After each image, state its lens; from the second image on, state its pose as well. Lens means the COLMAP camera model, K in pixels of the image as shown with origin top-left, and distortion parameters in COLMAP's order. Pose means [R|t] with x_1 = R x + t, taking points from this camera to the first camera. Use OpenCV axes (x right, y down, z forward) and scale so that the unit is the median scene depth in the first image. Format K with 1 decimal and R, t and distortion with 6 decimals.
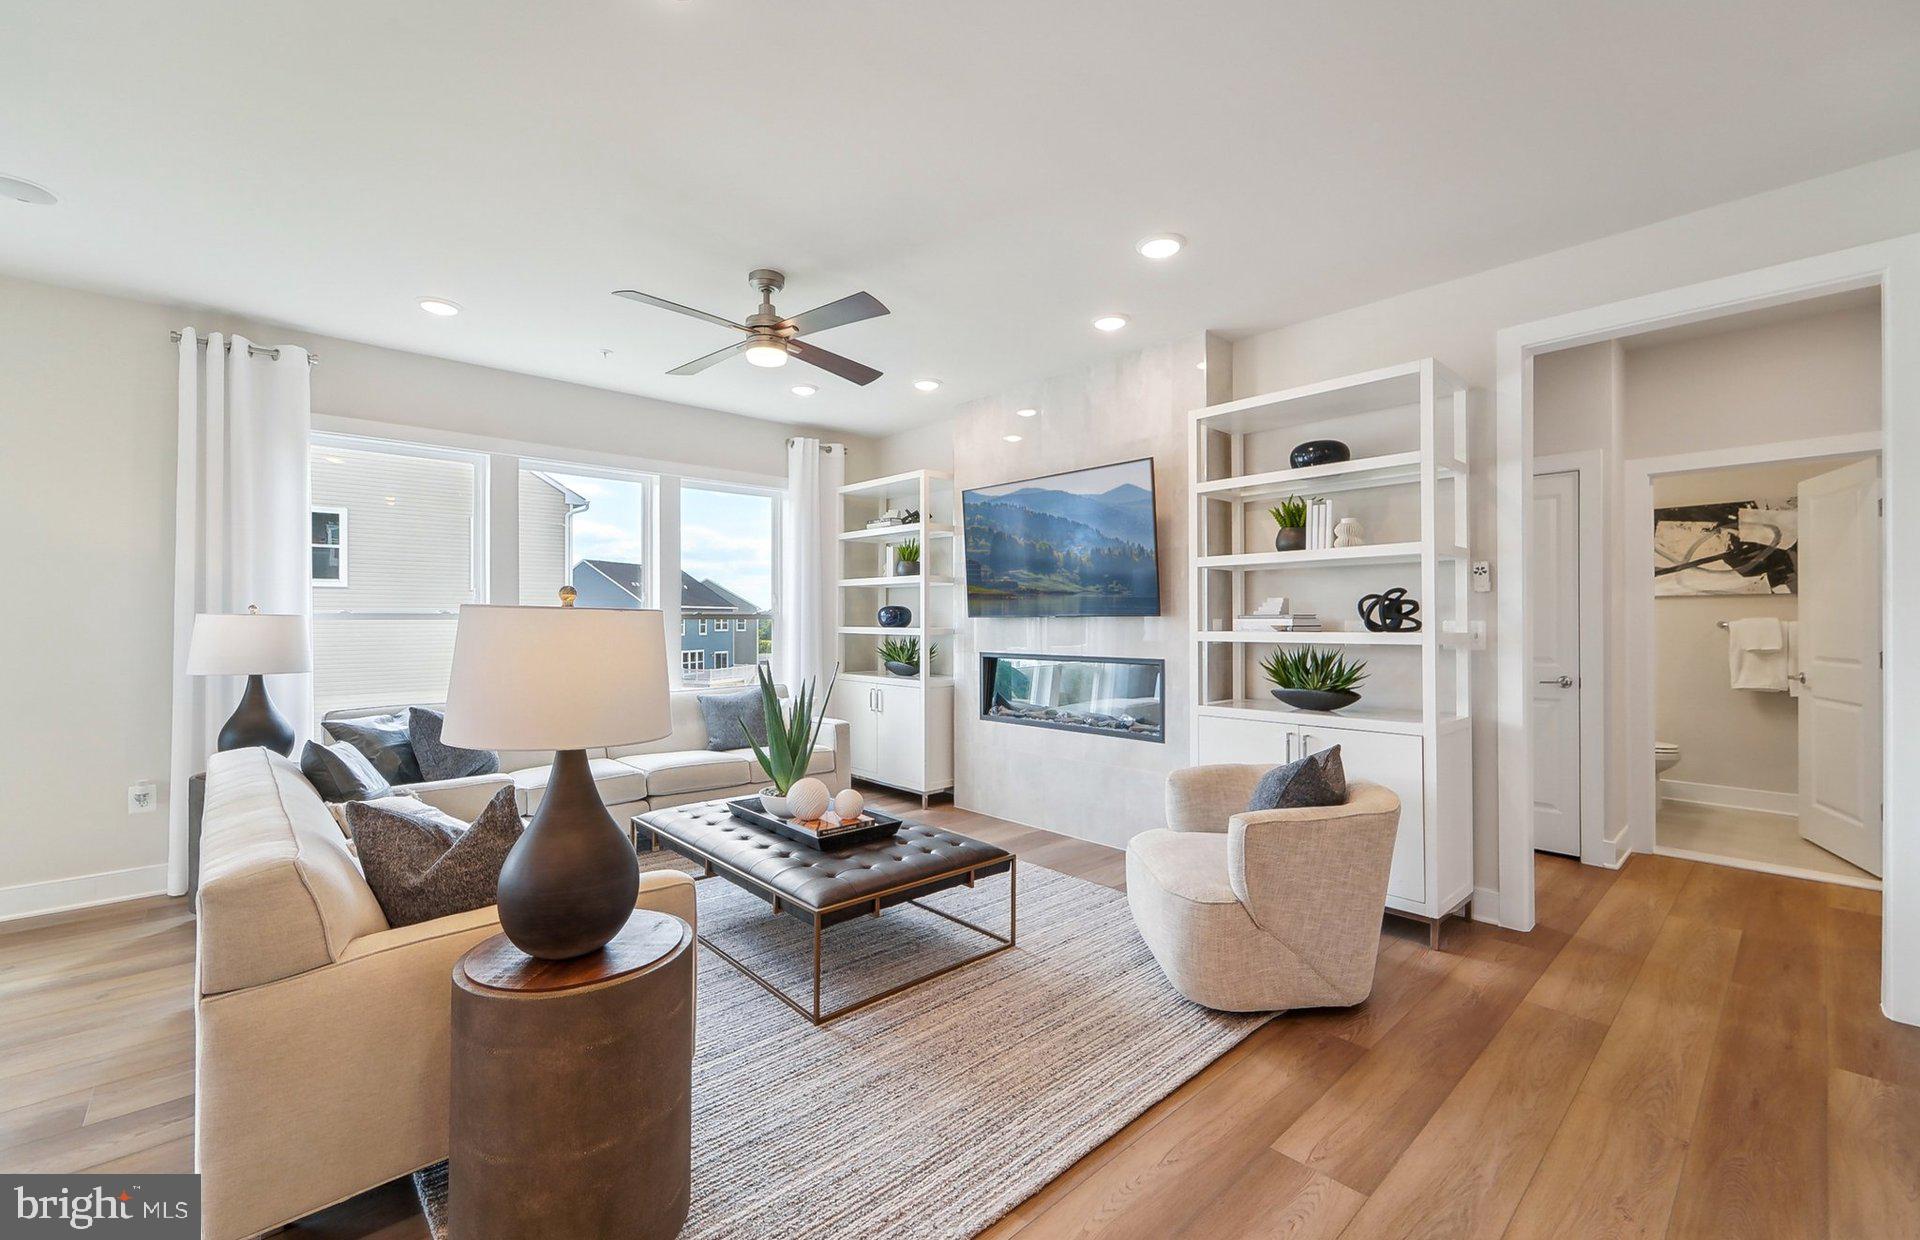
lens RADIAL K [[792.1, 0, 961.2], [0, 792.1, 617.0], [0, 0, 1]] dist [-0.000799, 0.000767]
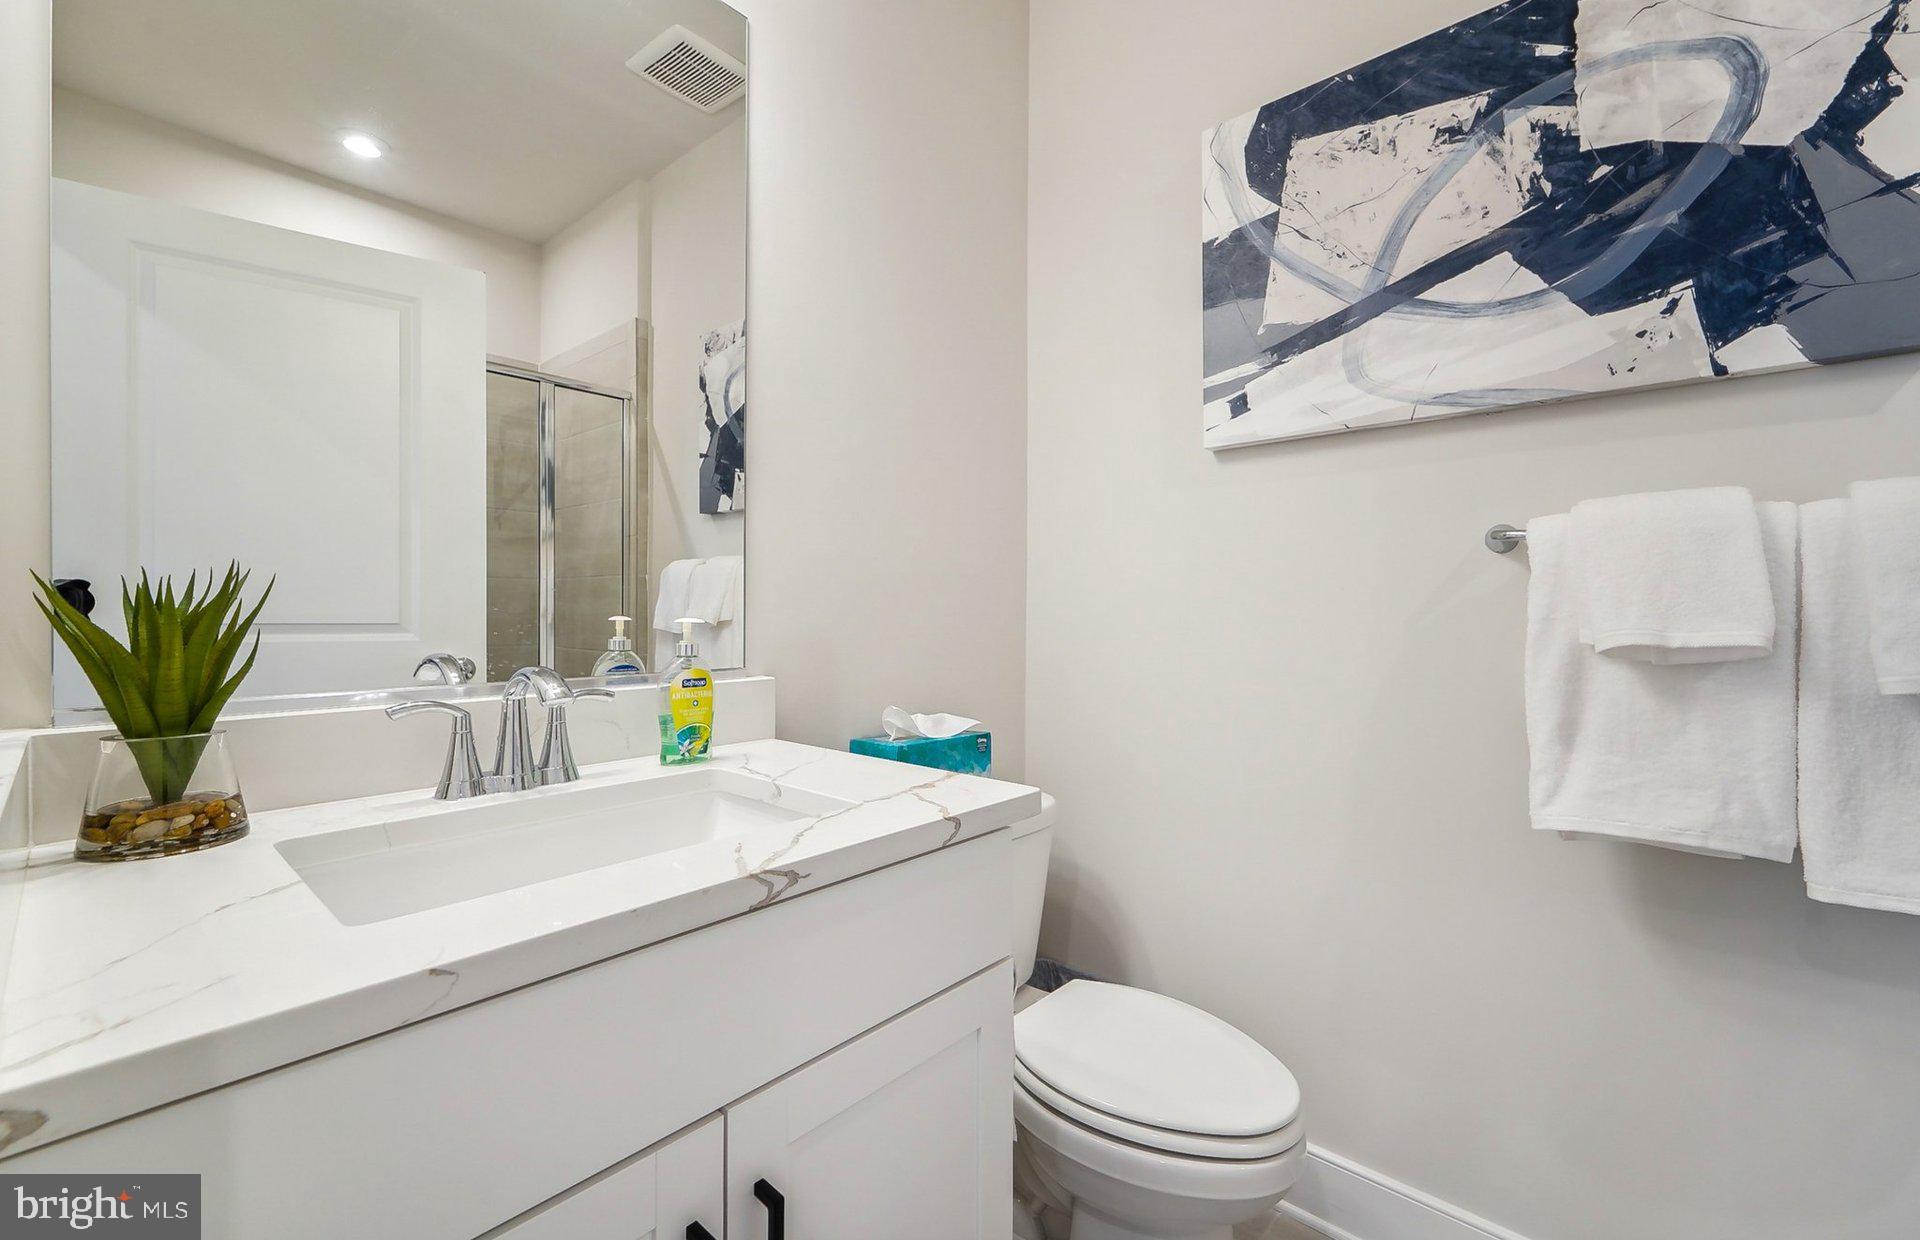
lens RADIAL K [[792.1, 0, 955.8], [0, 792.1, 618.9], [0, 0, 1]] dist [-0.000799, 0.000767]
pose [[0.995815, 0.001976, 0.091375, 0.792956], [-0.003400, 0.999875, 0.015429, 0.030848], [-0.091333, -0.015675, 0.995697, 0.796745]]
